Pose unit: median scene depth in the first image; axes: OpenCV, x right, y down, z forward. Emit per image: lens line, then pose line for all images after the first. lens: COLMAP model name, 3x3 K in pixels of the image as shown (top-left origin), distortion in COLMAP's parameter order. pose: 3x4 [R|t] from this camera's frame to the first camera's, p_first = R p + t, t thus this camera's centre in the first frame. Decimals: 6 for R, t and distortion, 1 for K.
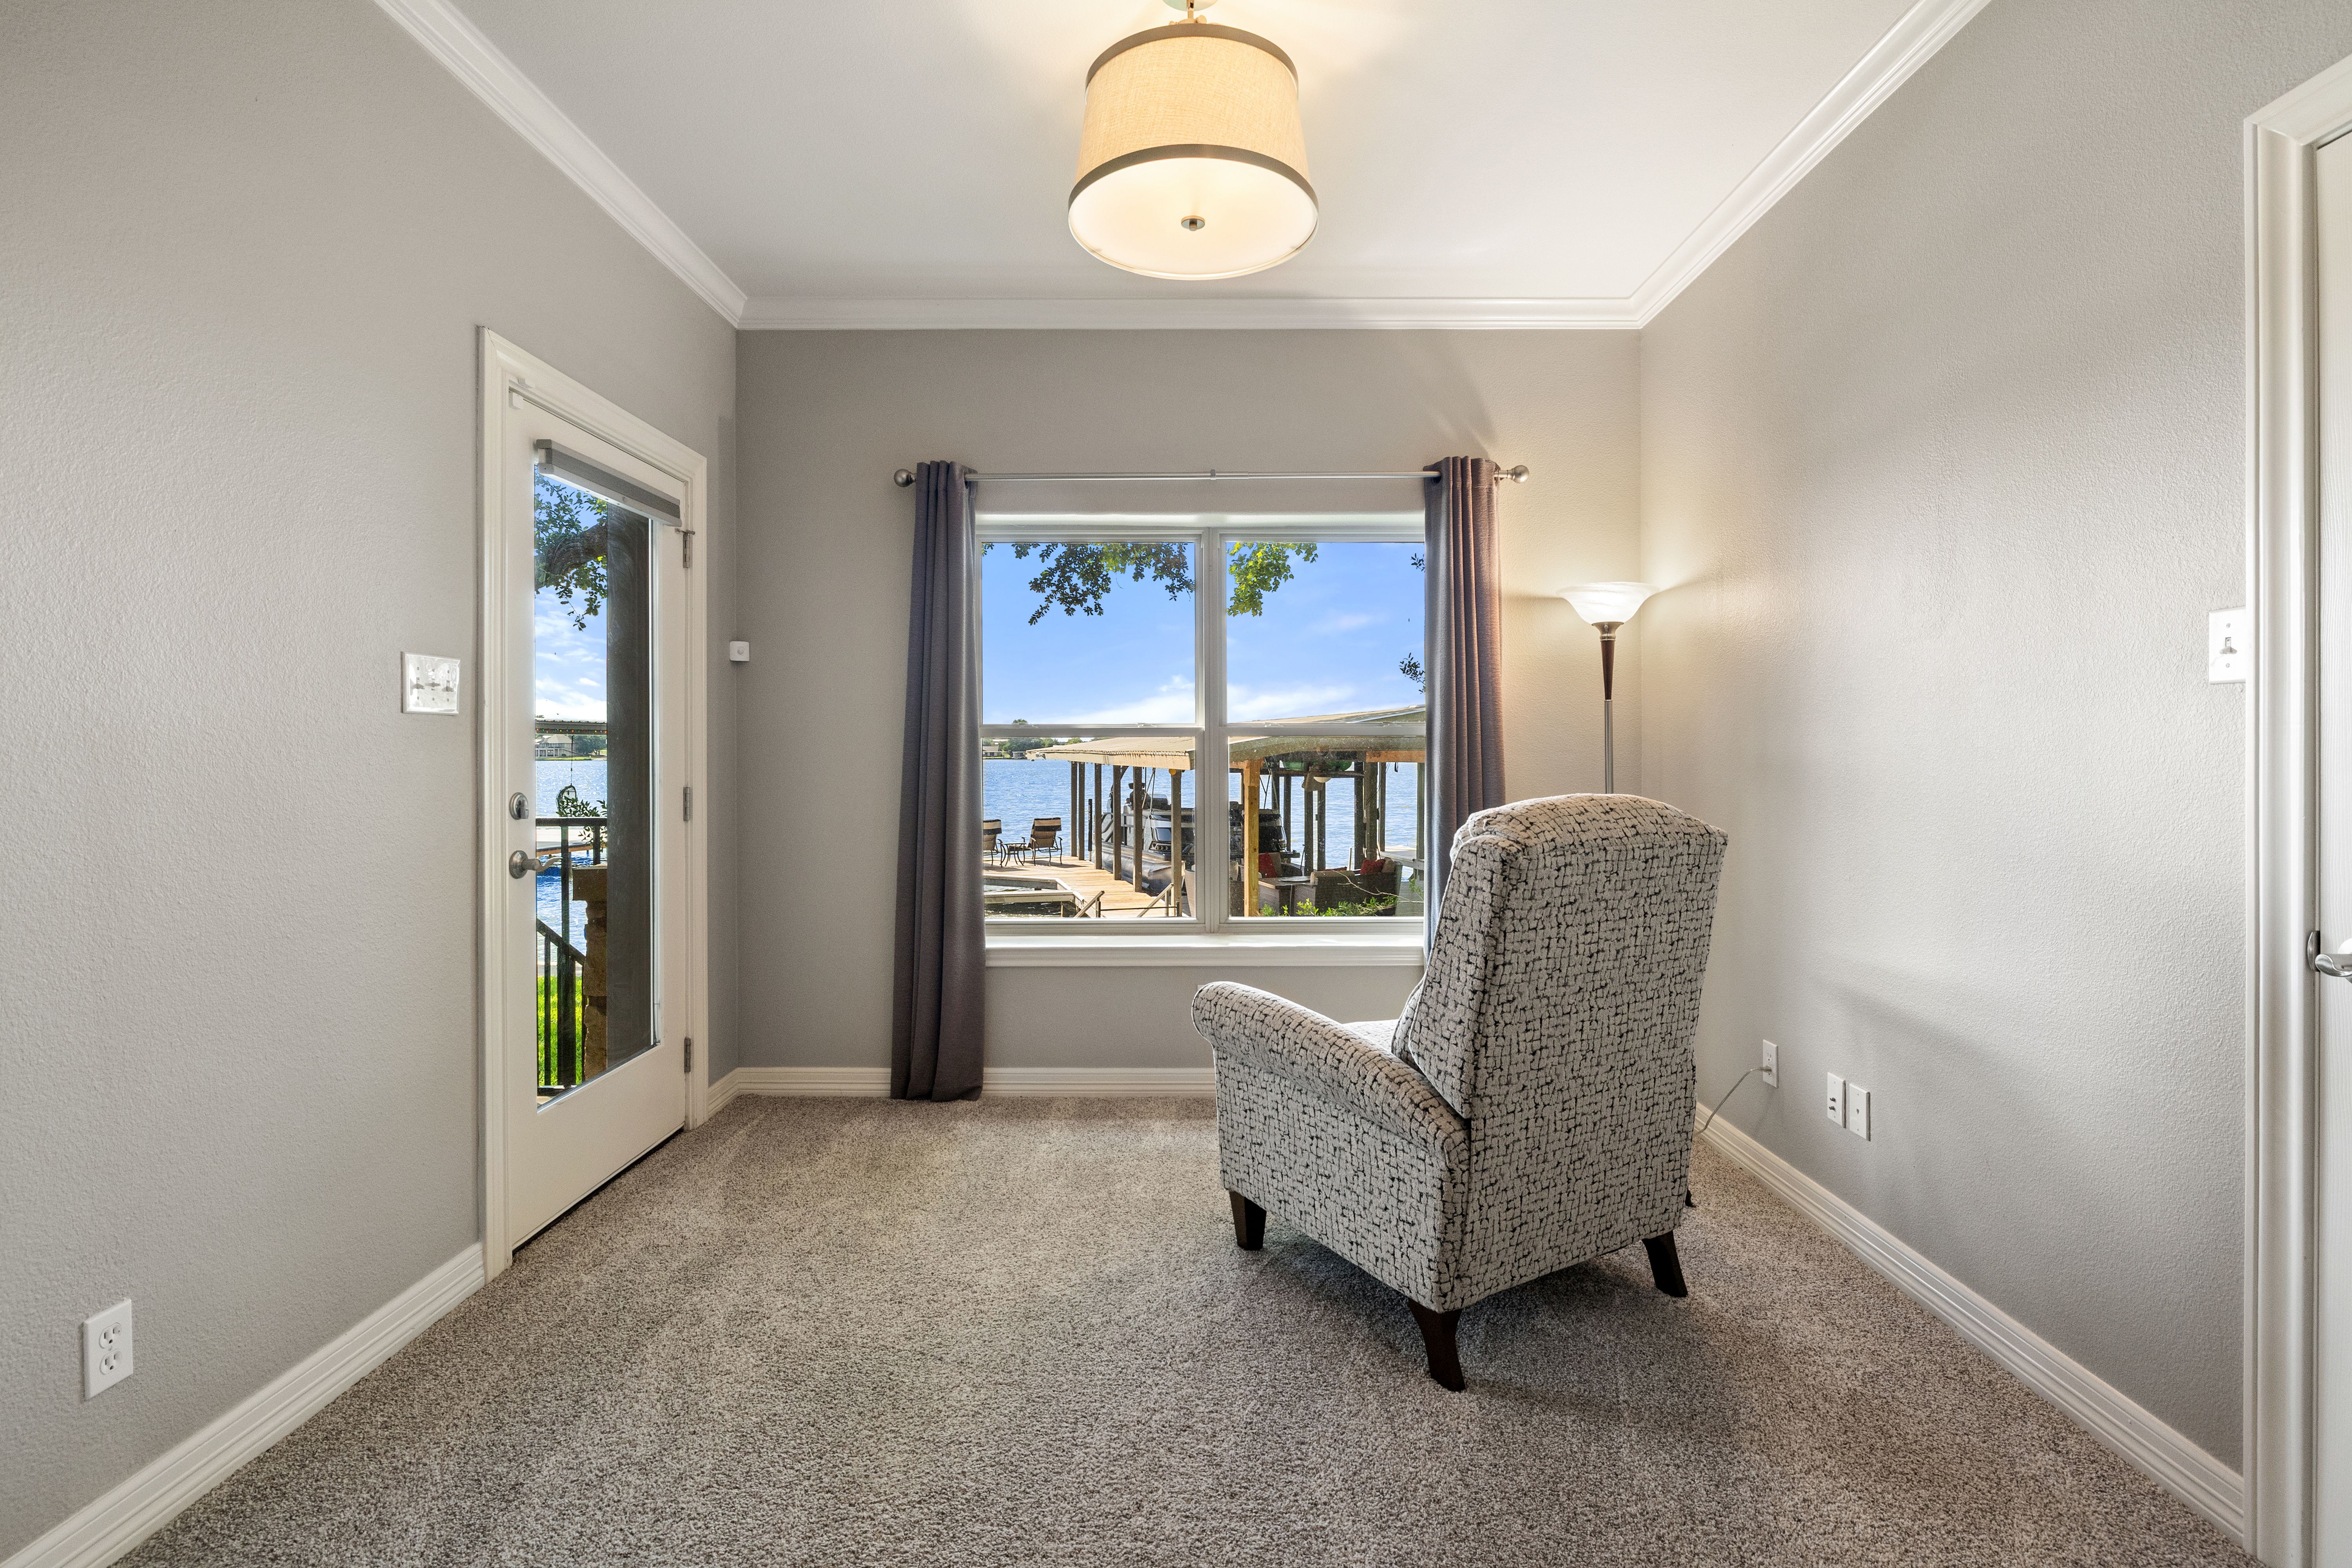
lens RADIAL K [[1101.3, 0, 1177.4], [0, 1101.3, 760.8], [0, 0, 1]] dist [-0.006250, 0.000559]
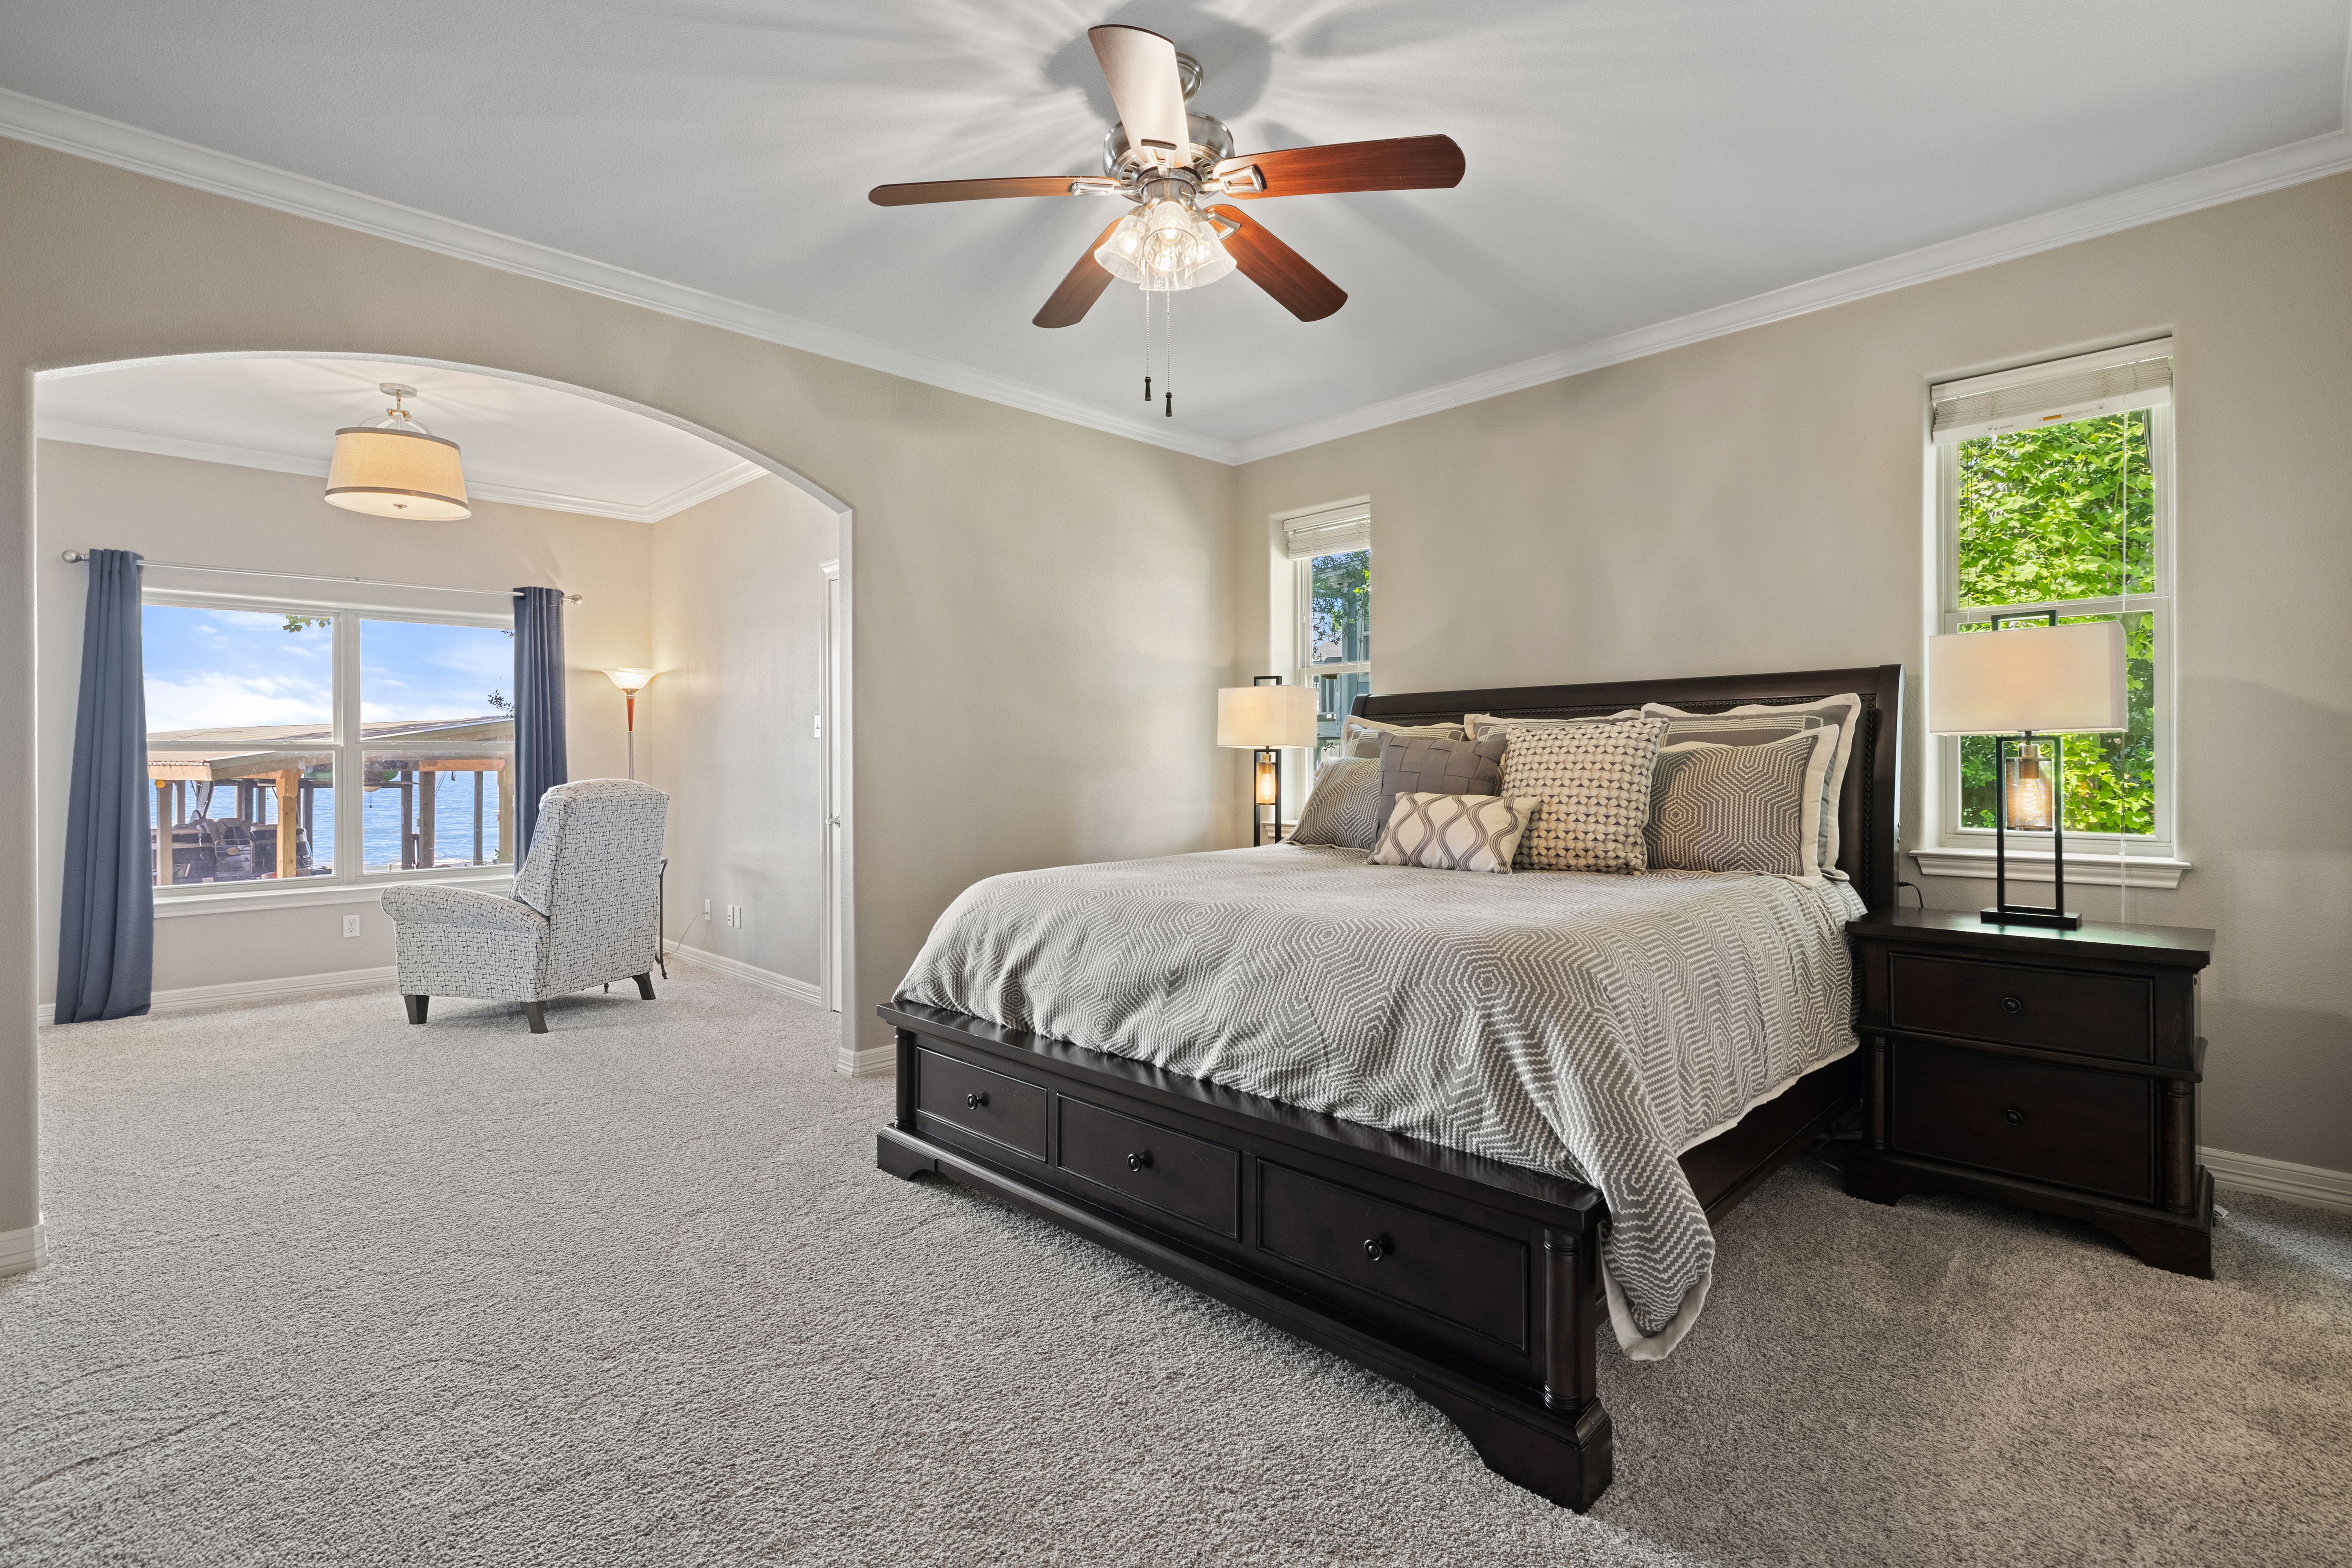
lens RADIAL K [[1101.3, 0, 1177.4], [0, 1101.3, 760.8], [0, 0, 1]] dist [-0.006250, 0.000559]
pose [[0.704694, 0.000133, 0.709511, -0.285395], [0.005646, 0.999967, -0.005795, 0.009249], [-0.709489, 0.008089, 0.704671, -1.009218]]
